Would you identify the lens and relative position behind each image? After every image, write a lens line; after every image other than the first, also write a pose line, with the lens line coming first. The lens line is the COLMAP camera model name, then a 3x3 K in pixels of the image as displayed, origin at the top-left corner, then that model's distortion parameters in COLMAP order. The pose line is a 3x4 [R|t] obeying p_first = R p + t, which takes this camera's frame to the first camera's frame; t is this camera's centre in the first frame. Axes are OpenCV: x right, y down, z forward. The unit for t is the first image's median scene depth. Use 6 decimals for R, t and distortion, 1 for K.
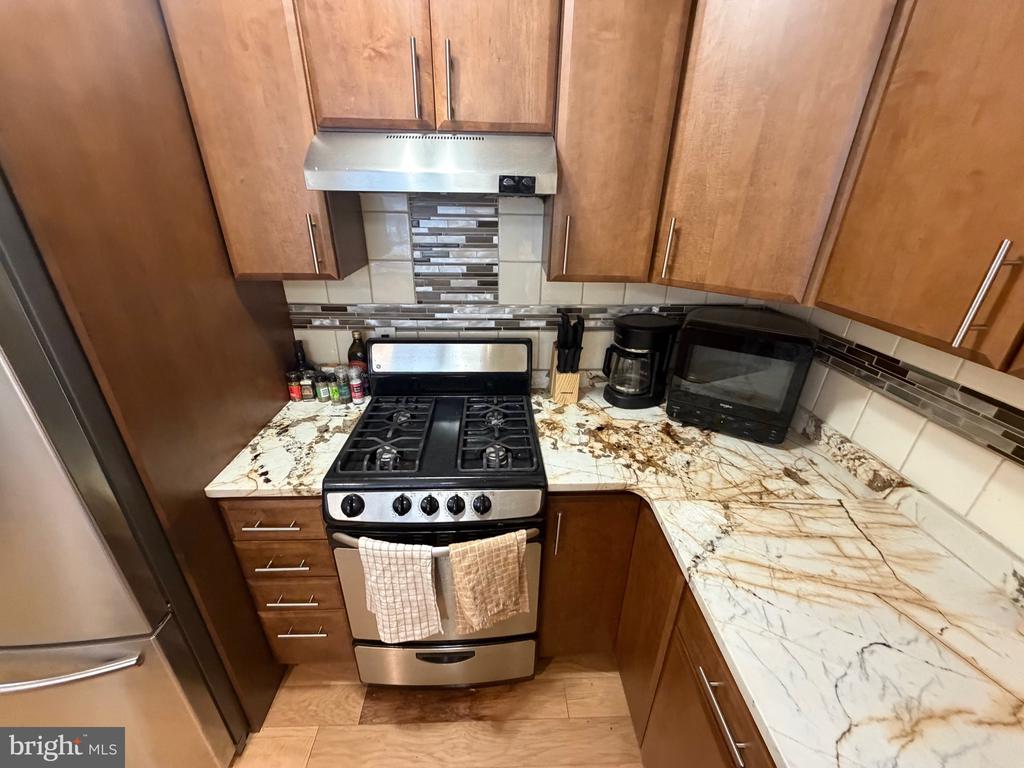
lens RADIAL K [[408.4, 0, 508.5], [0, 408.4, 384.1], [0, 0, 1]] dist [0.000282, -0.000193]
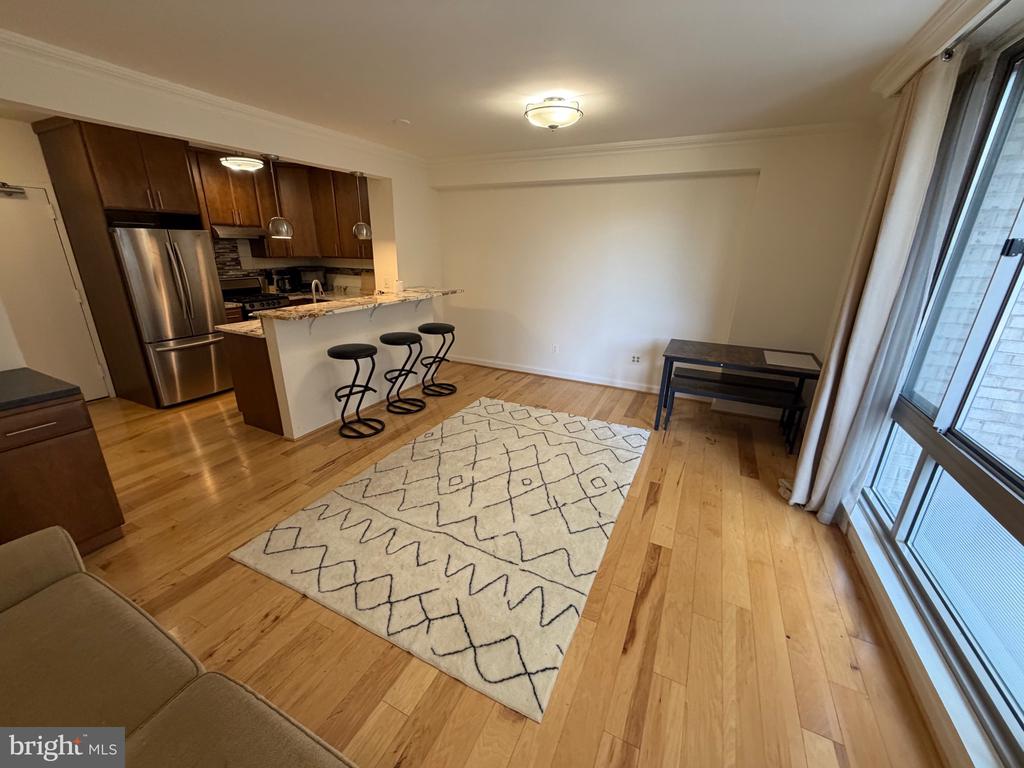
lens RADIAL K [[408.4, 0, 508.5], [0, 408.4, 384.1], [0, 0, 1]] dist [0.000282, -0.000193]
pose [[0.468162, -0.293319, 0.833539, -2.514944], [0.364433, 0.923431, 0.120266, 1.300325], [-0.804992, 0.247465, 0.539211, -2.855808]]
